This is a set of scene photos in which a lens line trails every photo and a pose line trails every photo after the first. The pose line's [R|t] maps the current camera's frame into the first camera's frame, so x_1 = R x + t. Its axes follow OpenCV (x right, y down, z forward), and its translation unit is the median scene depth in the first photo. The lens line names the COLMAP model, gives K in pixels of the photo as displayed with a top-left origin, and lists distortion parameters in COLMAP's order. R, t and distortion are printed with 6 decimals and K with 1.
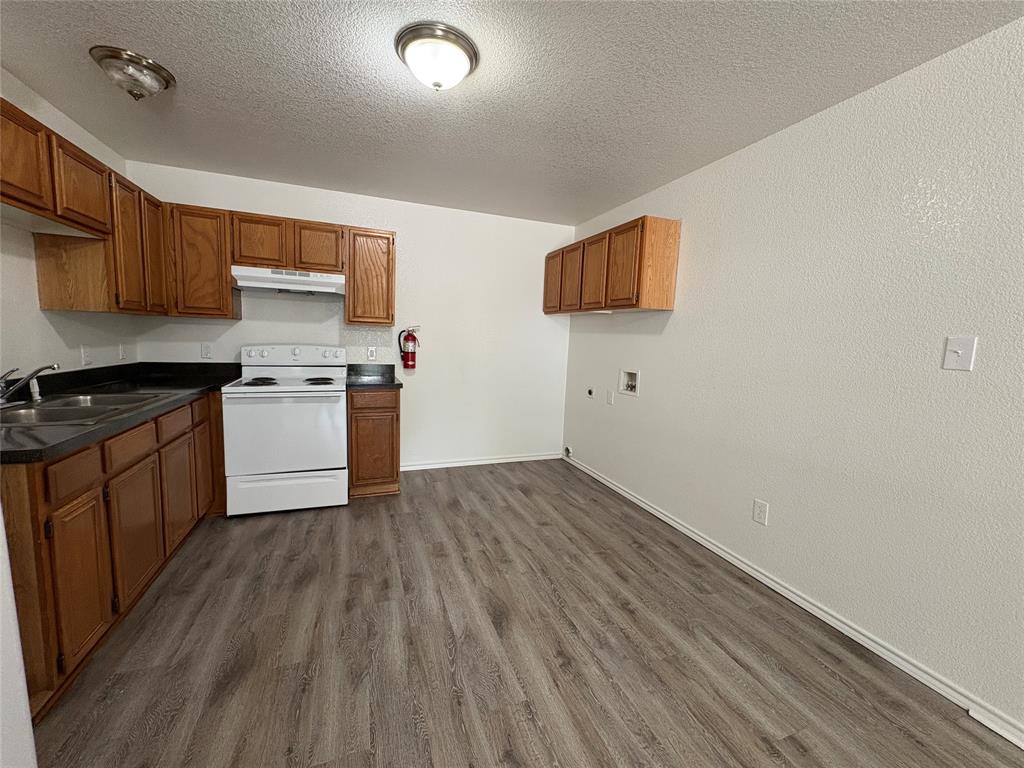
lens RADIAL K [[407.0, 0, 512.4], [0, 407.0, 384.0], [0, 0, 1]] dist [0.000984, -0.000140]
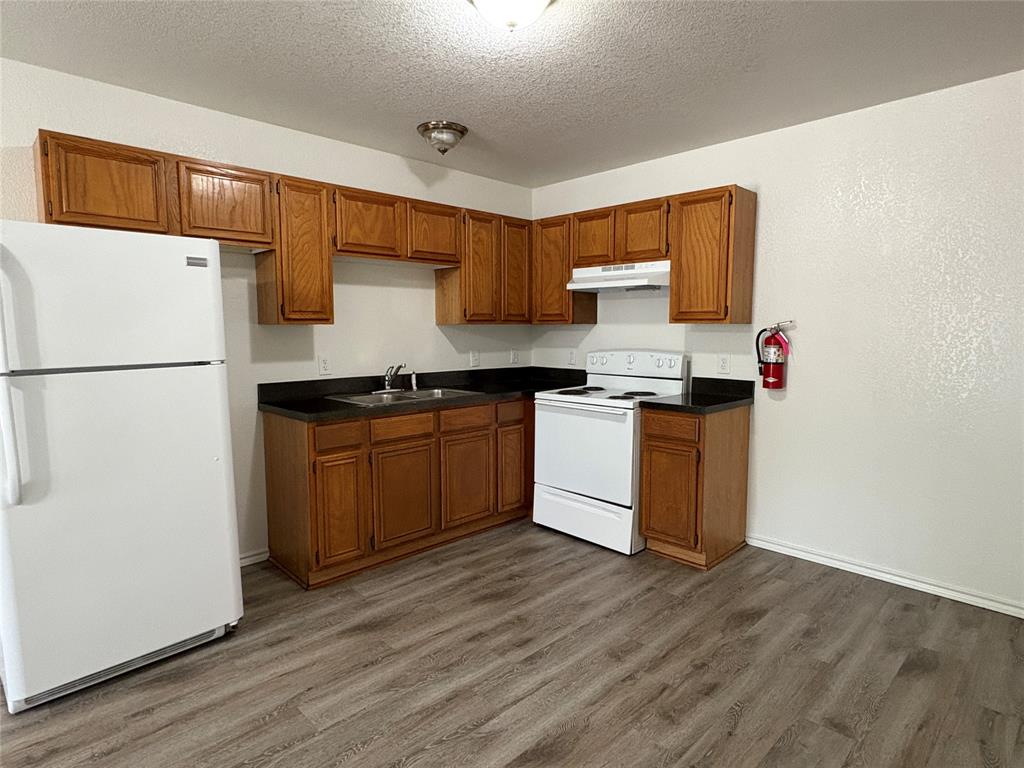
lens RADIAL K [[567.6, 0, 514.1], [0, 567.6, 382.2], [0, 0, 1]] dist [0.001666, -0.000354]
pose [[0.398616, 0.048869, -0.915815, 0.530273], [-0.091293, 0.995734, 0.013398, -0.030396], [0.912563, 0.078267, 0.401377, 0.370332]]
